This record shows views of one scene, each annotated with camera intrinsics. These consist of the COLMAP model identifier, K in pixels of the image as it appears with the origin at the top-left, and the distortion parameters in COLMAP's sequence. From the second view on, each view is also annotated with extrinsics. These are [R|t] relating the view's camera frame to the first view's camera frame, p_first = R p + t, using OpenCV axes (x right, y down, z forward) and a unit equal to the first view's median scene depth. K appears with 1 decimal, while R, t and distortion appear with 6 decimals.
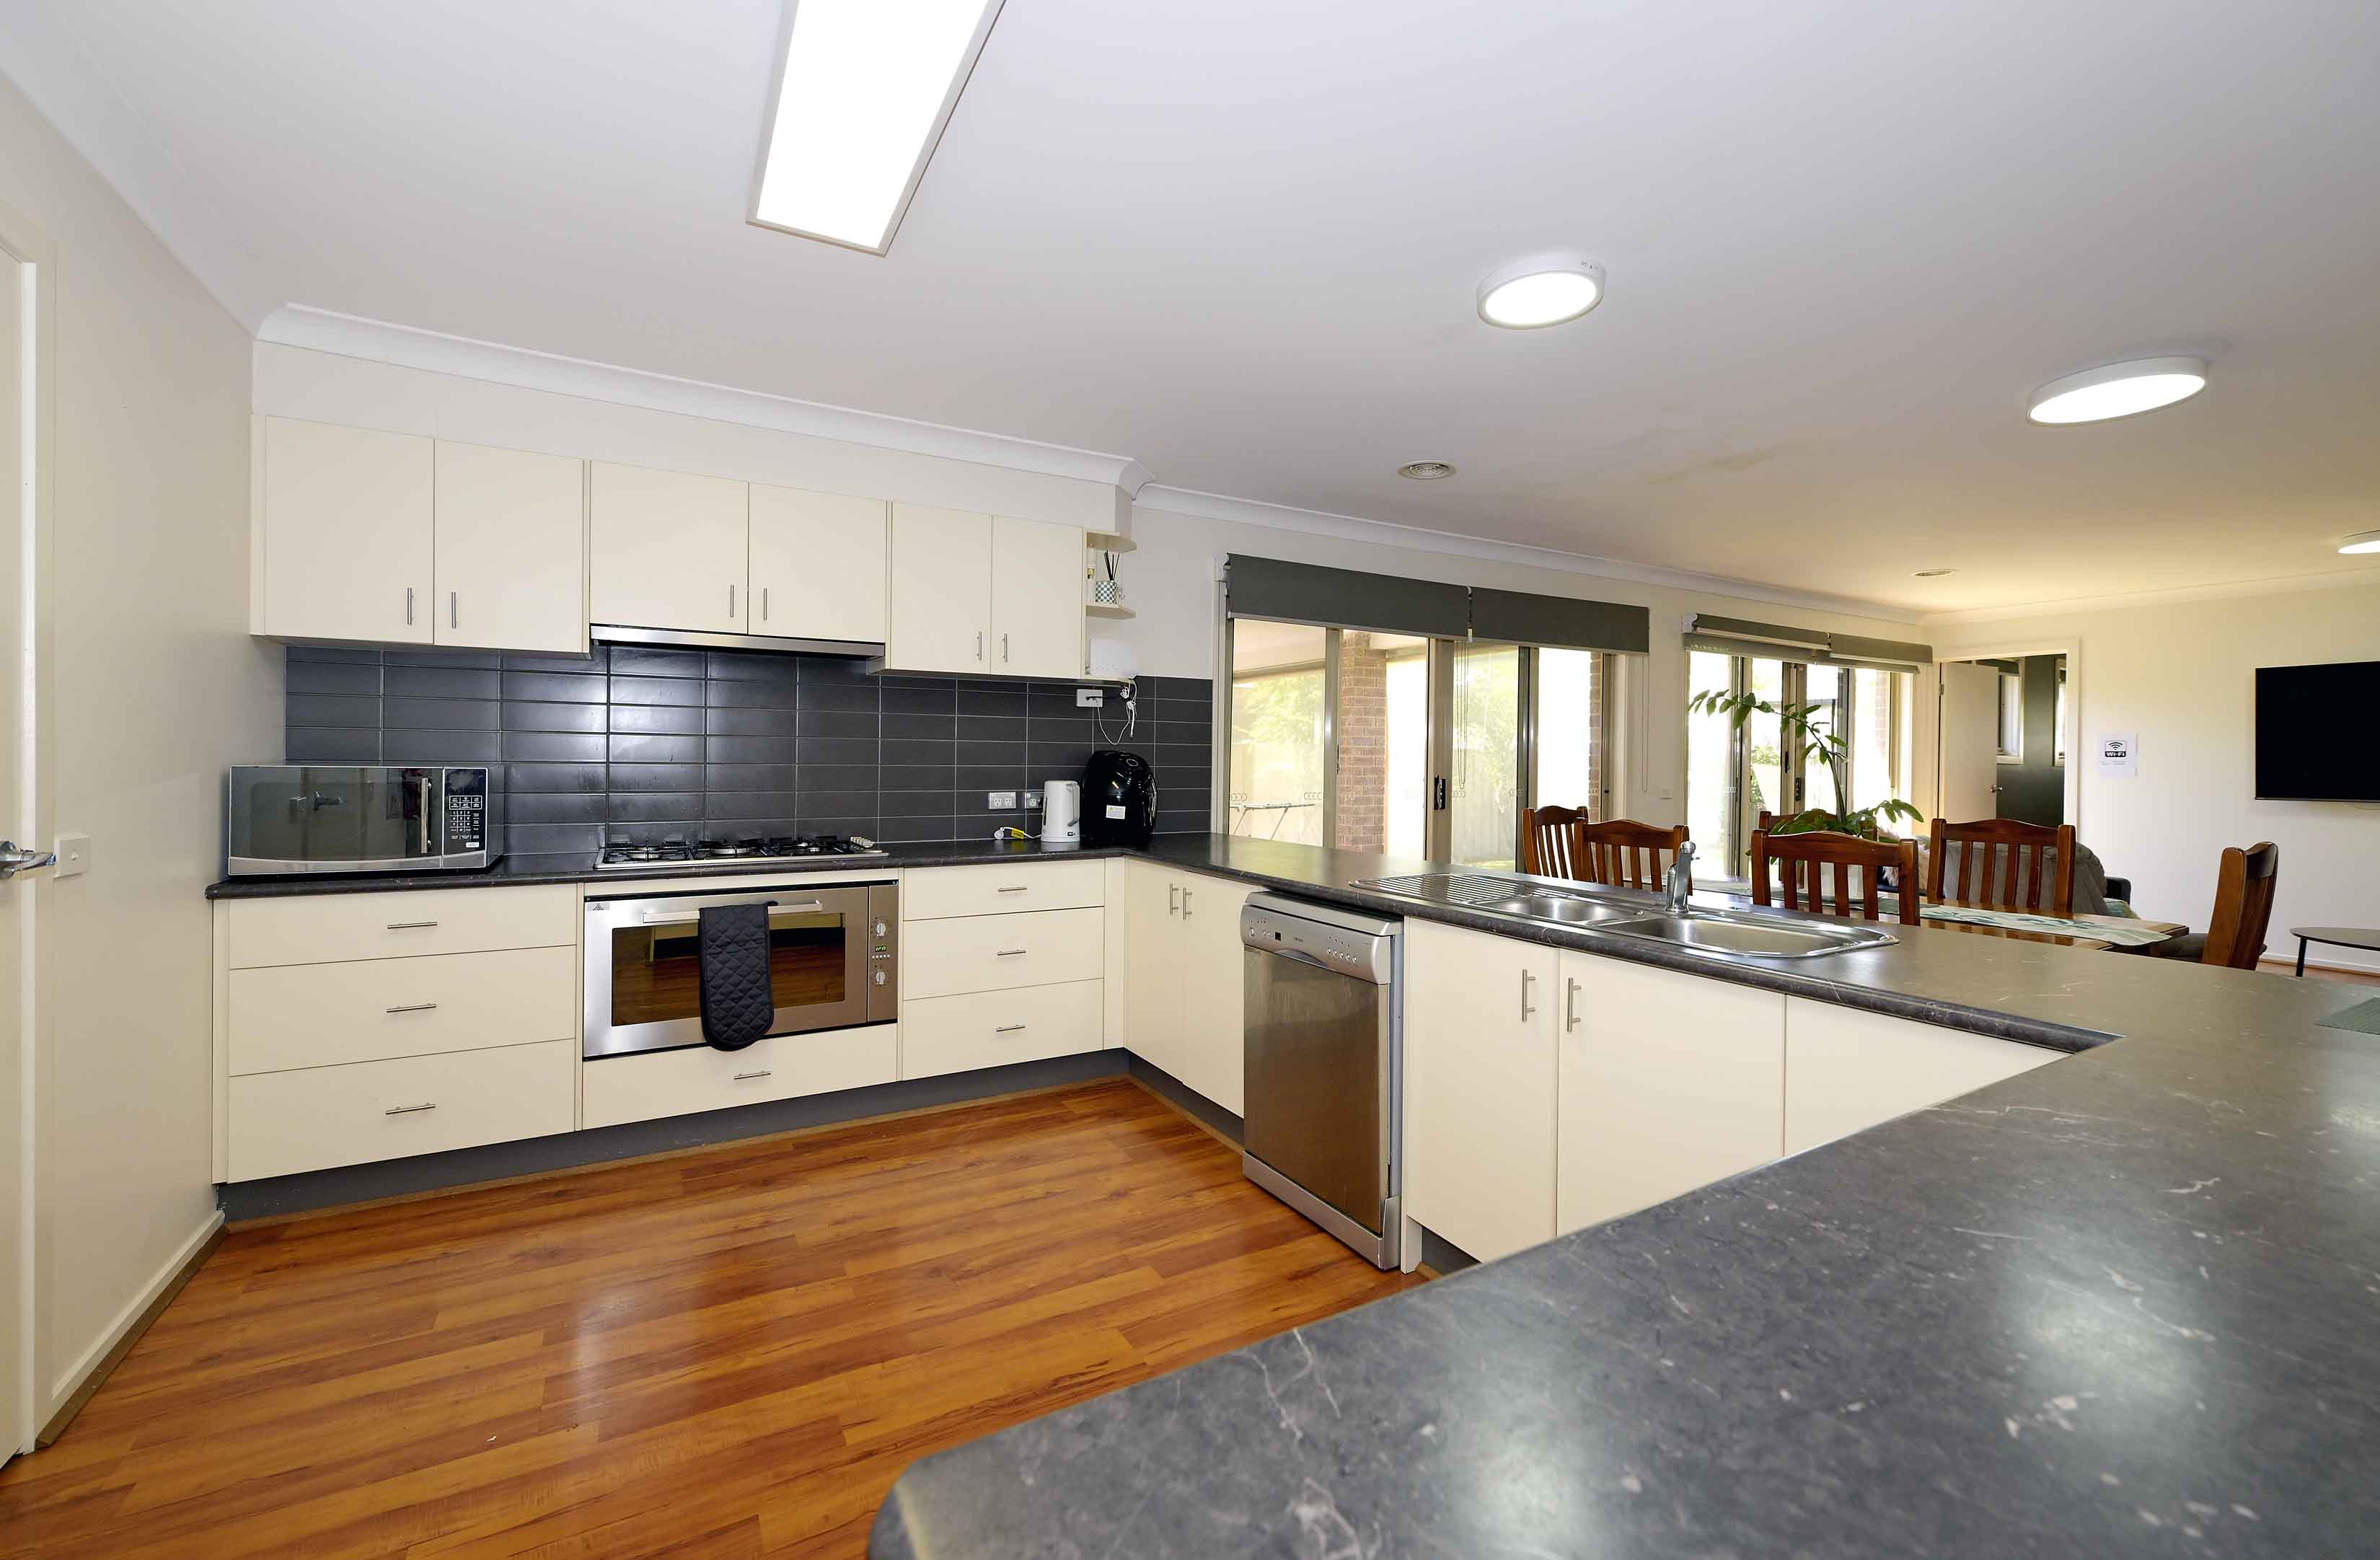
lens RADIAL K [[984.1, 0, 1196.6], [0, 984.1, 758.5], [0, 0, 1]] dist [0.012365, 0.000109]
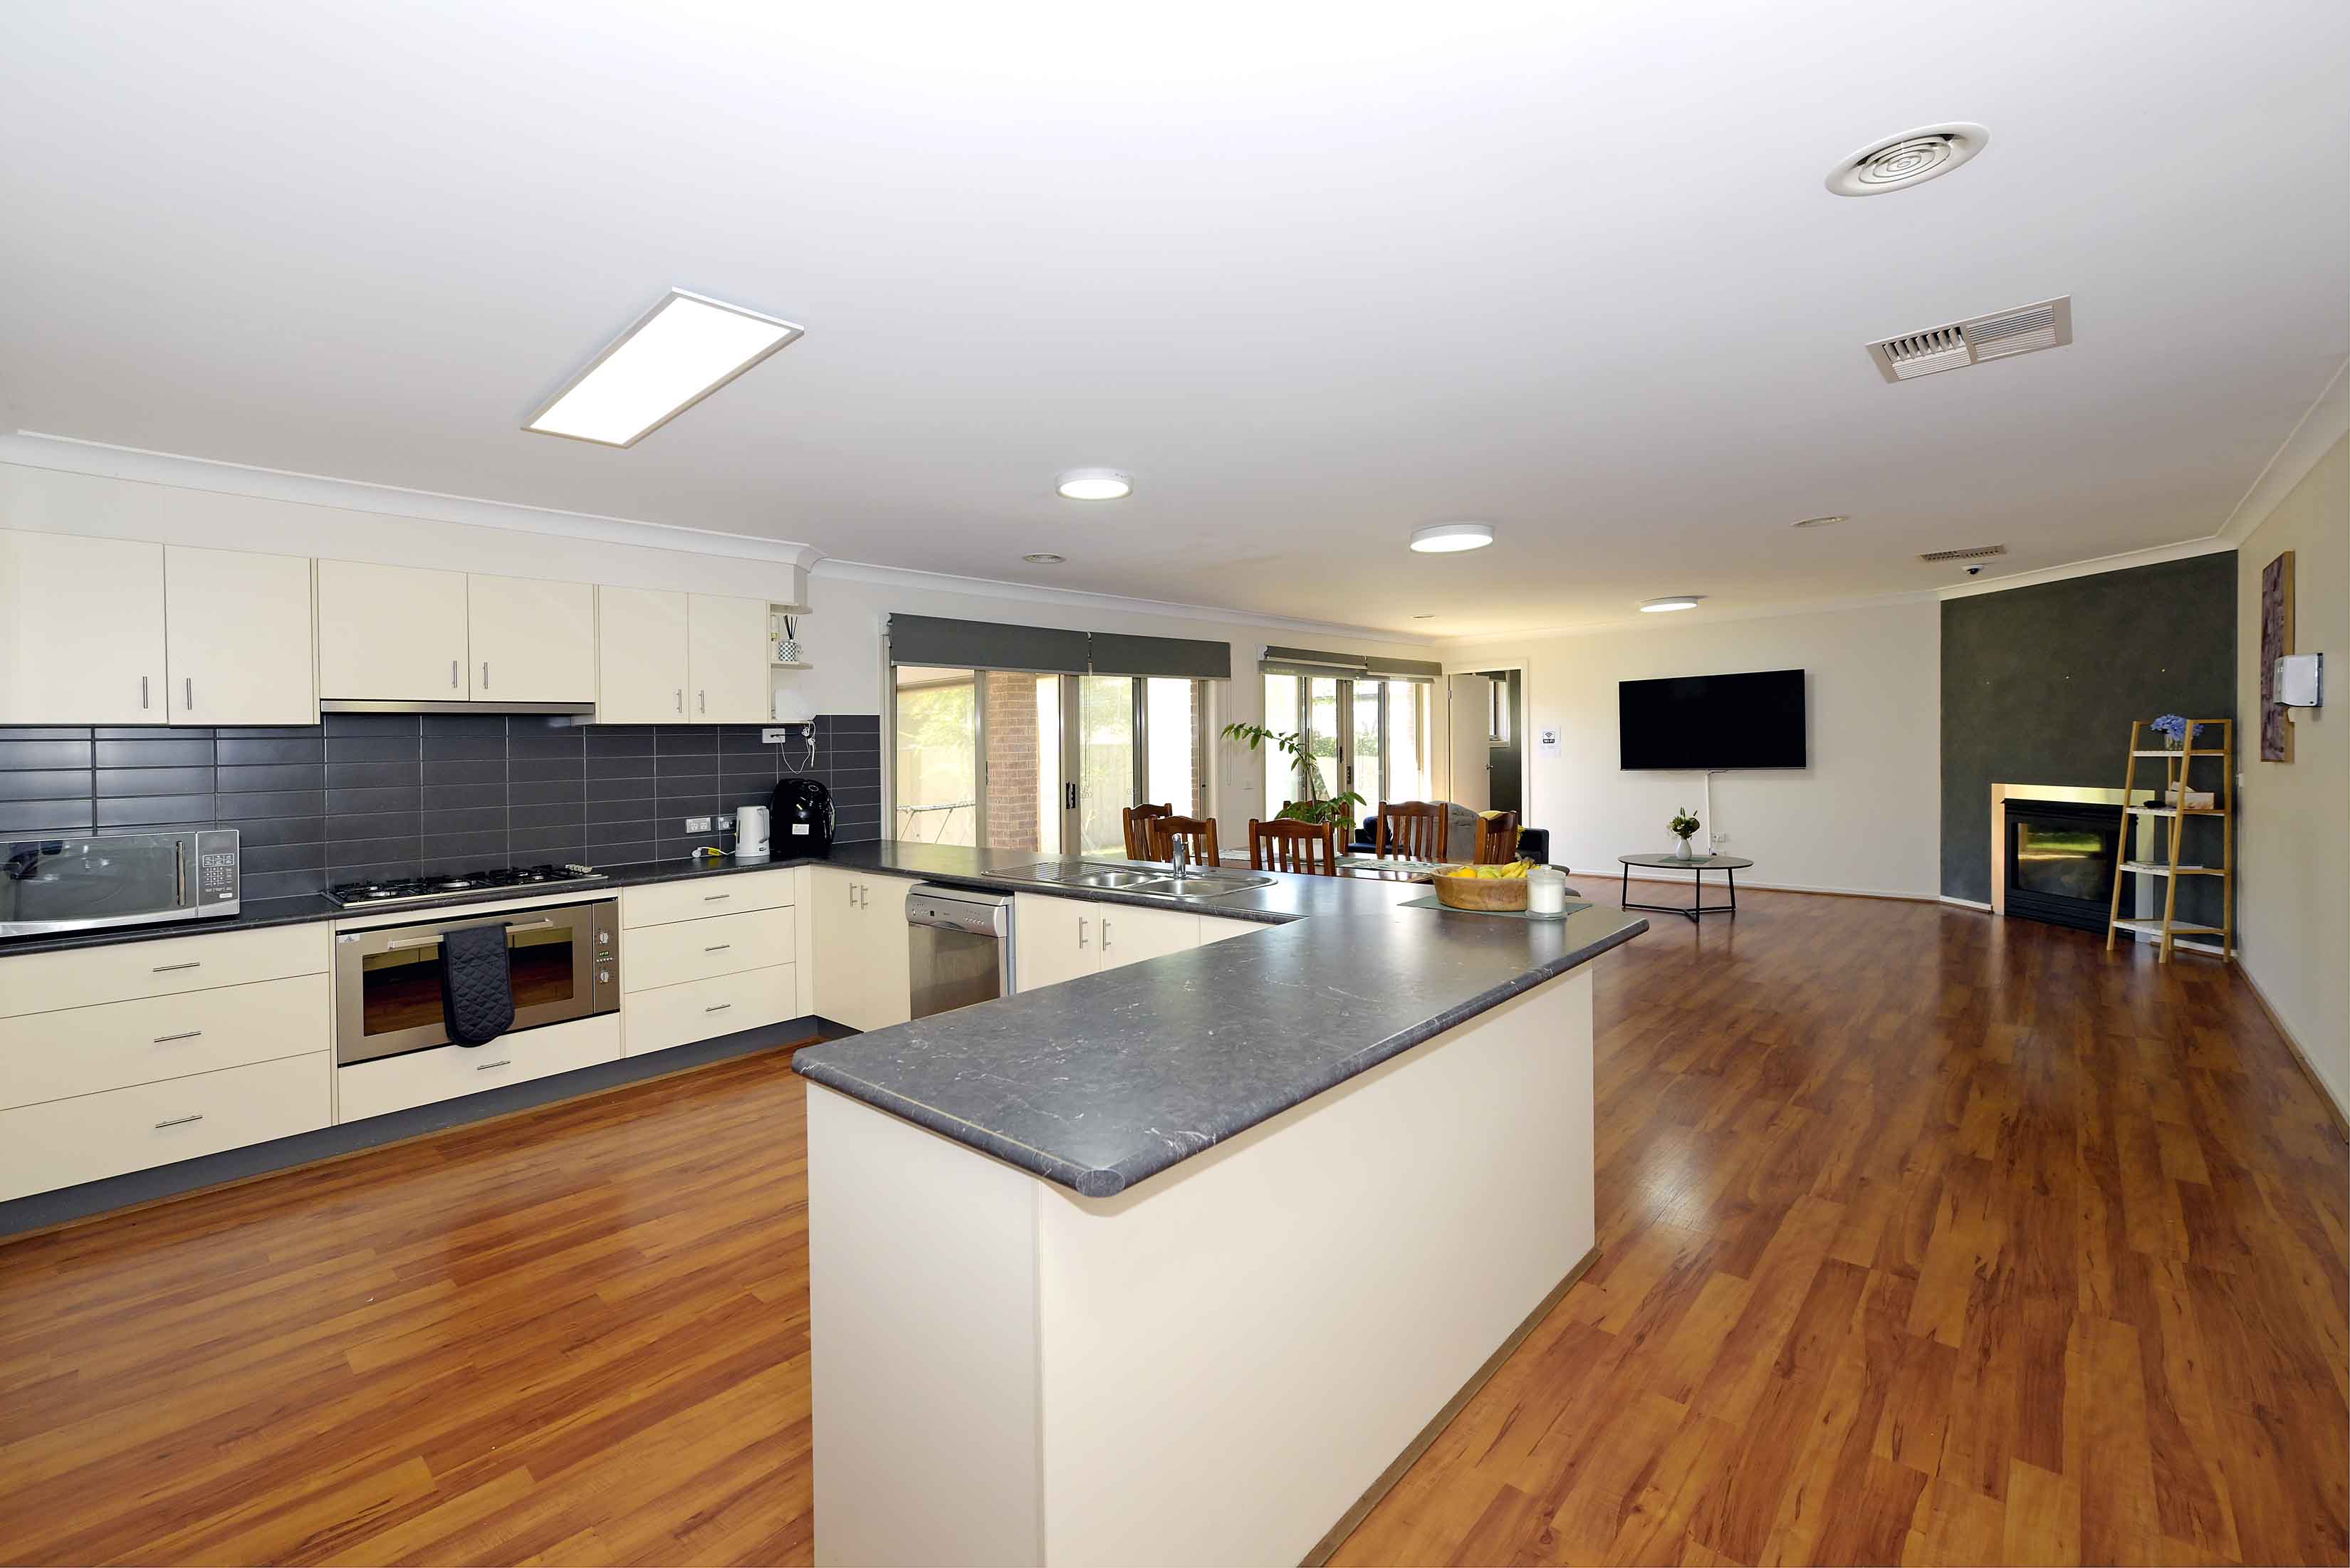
lens RADIAL K [[961.7, 0, 1186.0], [0, 961.7, 725.3], [0, 0, 1]] dist [0.011421, -0.000083]
pose [[0.947789, -0.023523, 0.318029, -0.005510], [0.031424, 0.999311, -0.019736, -0.044340], [-0.317345, 0.028699, 0.947876, -0.369269]]
